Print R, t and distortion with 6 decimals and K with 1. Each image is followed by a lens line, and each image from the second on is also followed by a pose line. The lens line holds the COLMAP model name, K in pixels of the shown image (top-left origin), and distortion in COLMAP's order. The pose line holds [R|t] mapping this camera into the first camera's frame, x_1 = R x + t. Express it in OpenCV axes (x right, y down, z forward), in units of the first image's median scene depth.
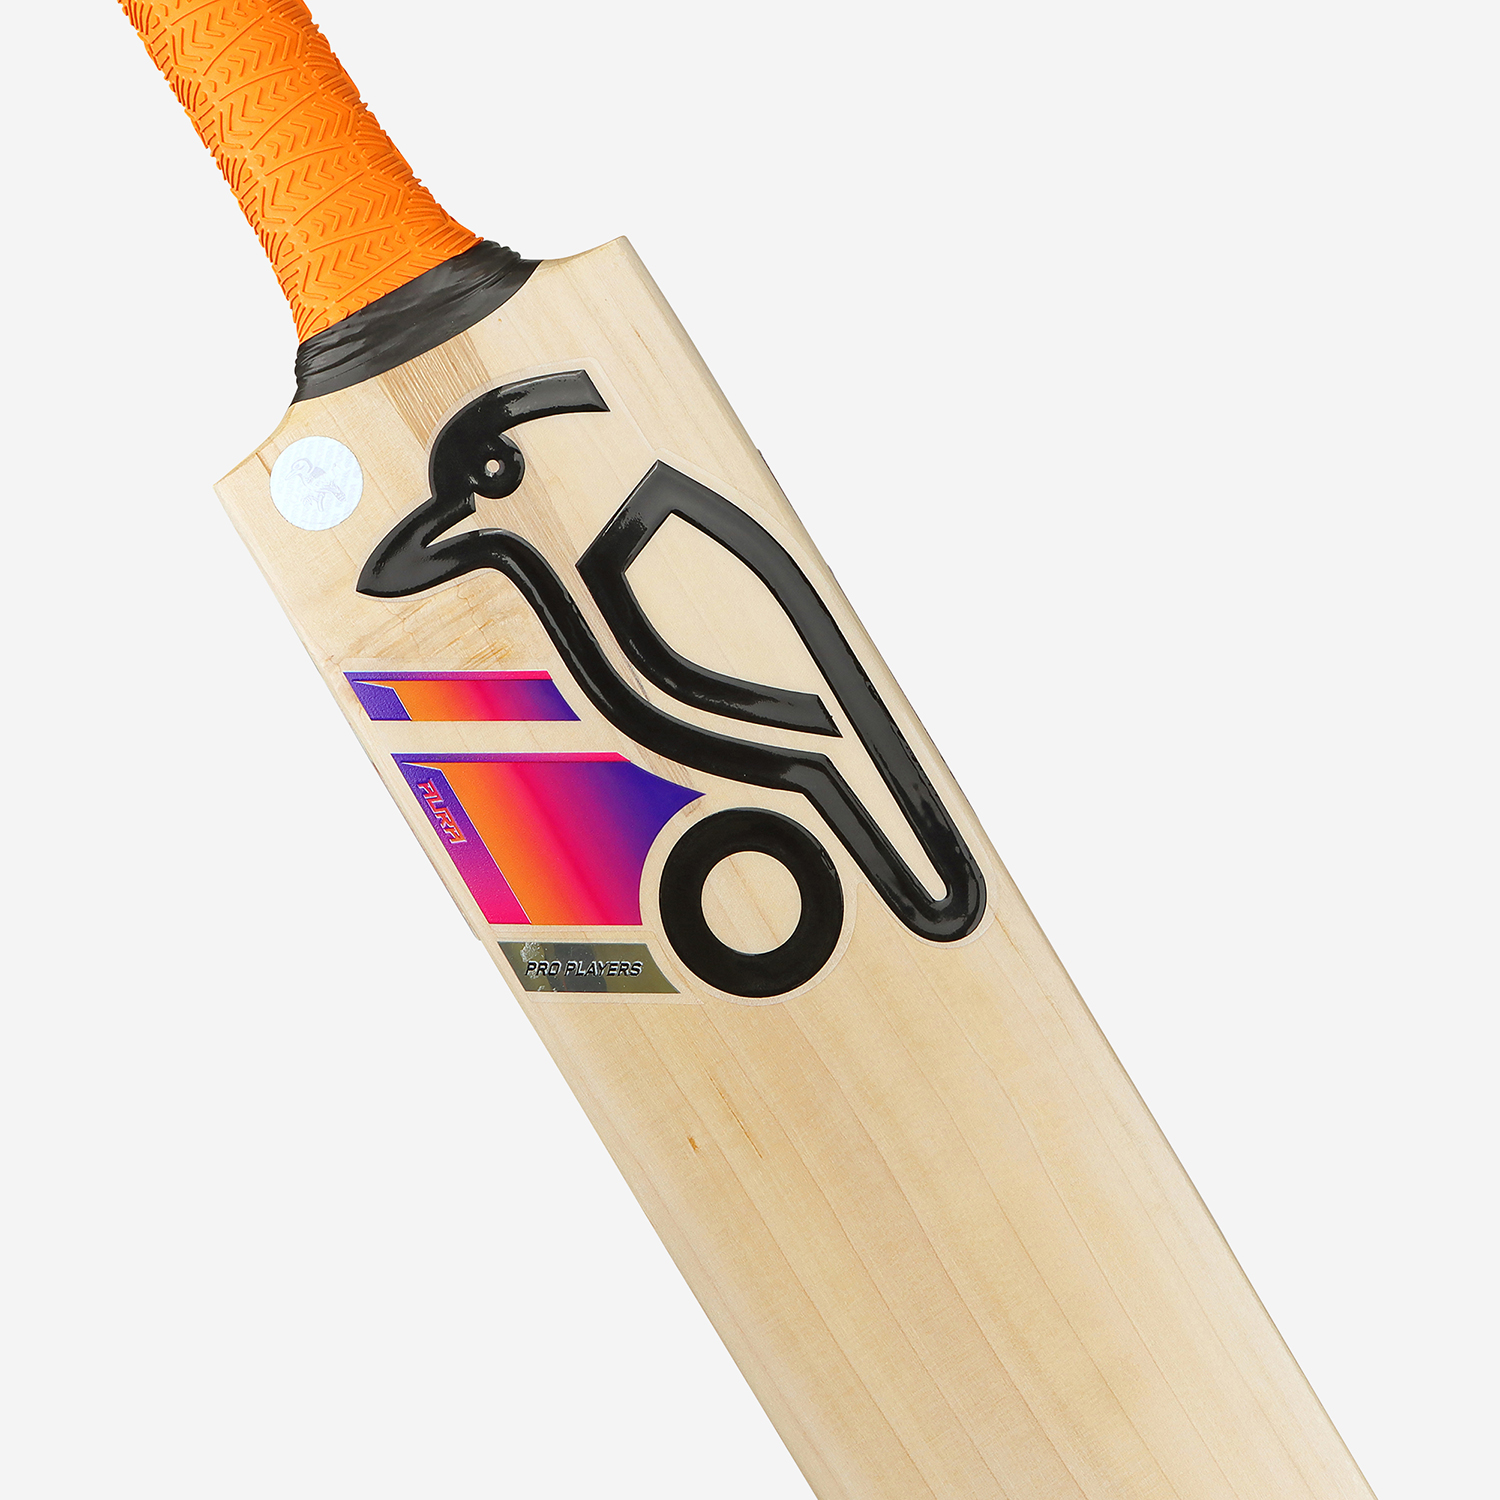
lens RADIAL K [[2505.1, 0, 750.0], [0, 2505.1, 750.0], [0, 0, 1]] dist [-0.165807, -0.146241]
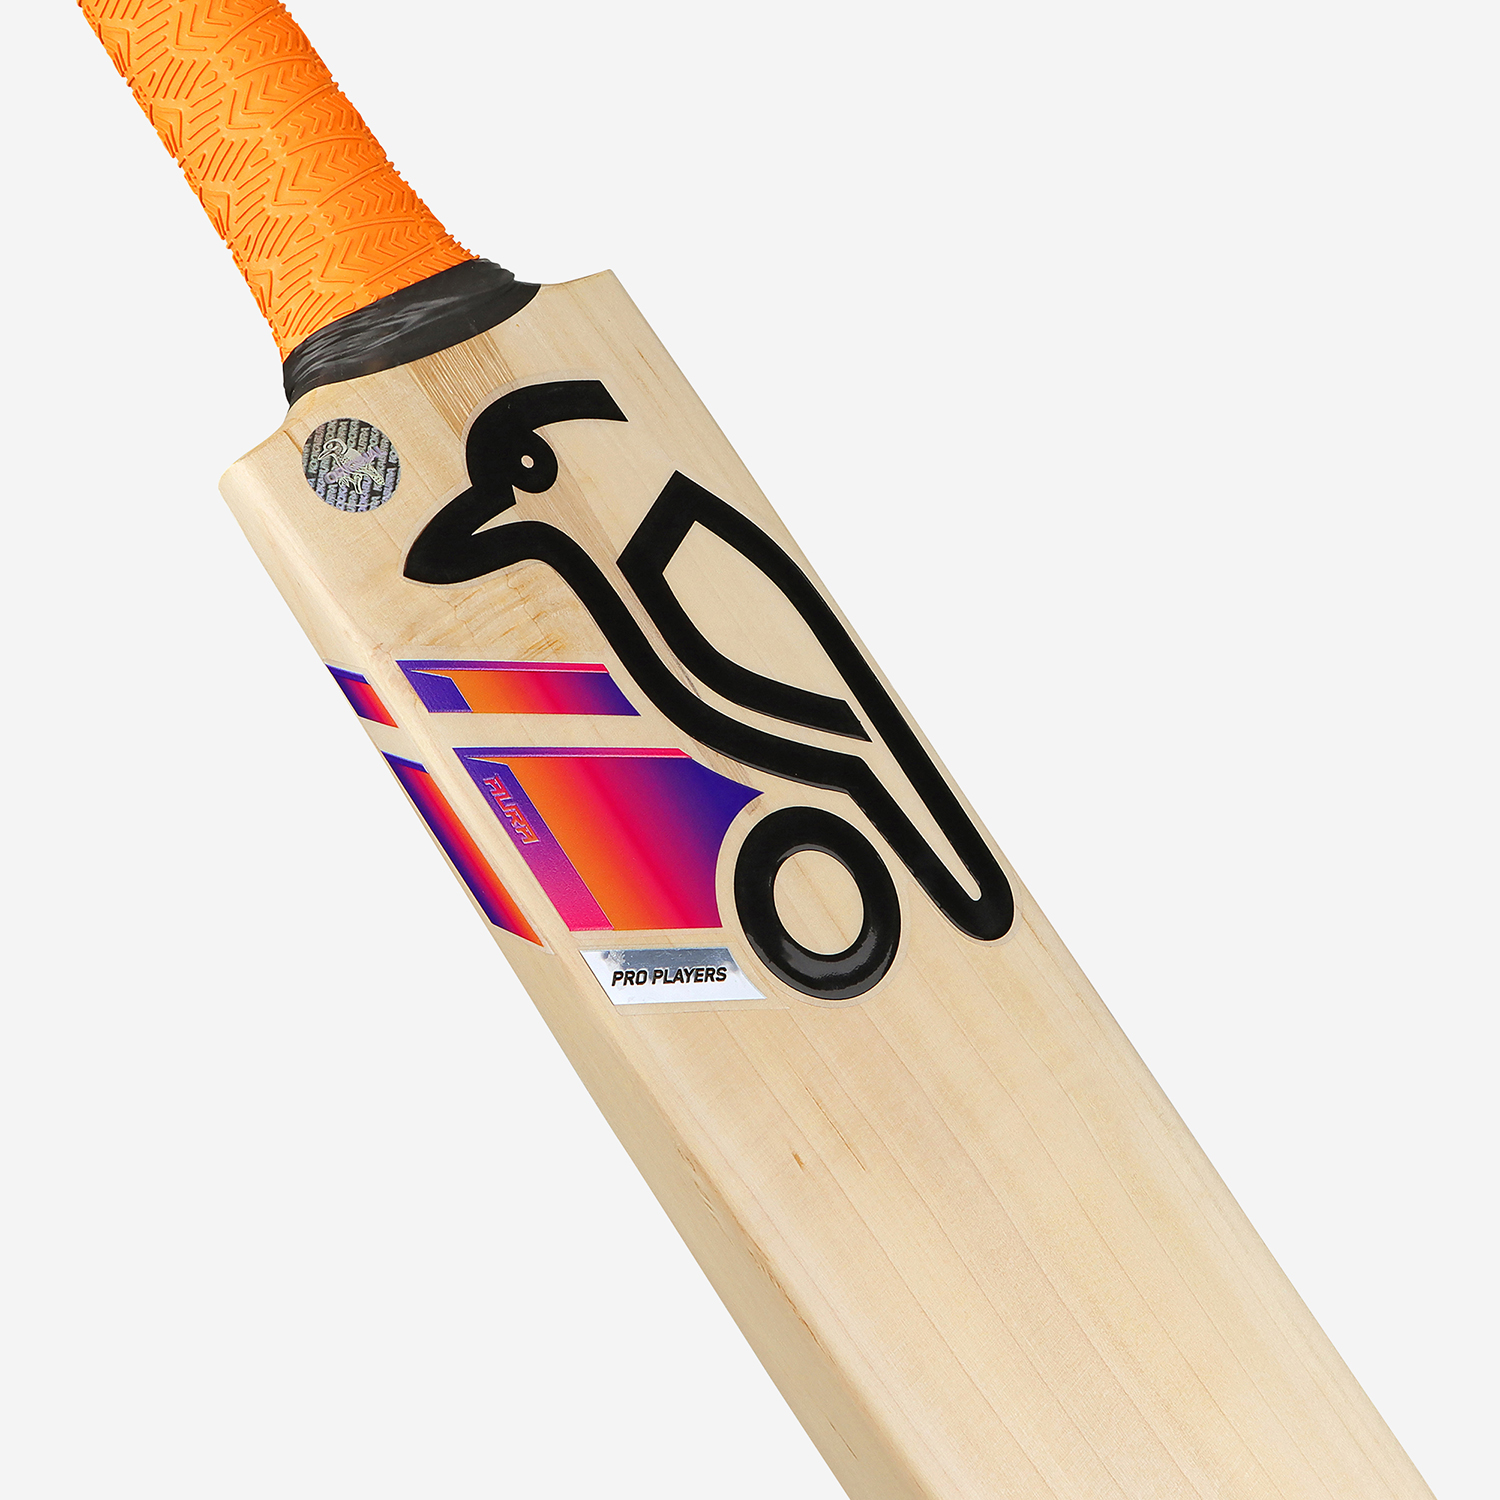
lens RADIAL K [[2505.1, 0, 750.0], [0, 2505.1, 750.0], [0, 0, 1]] dist [-0.165807, -0.146241]
pose [[0.863353, 0.023008, 0.504076, -0.508976], [0.148471, 0.943156, -0.297343, 0.288347], [-0.482263, 0.331552, 0.810861, 0.216011]]
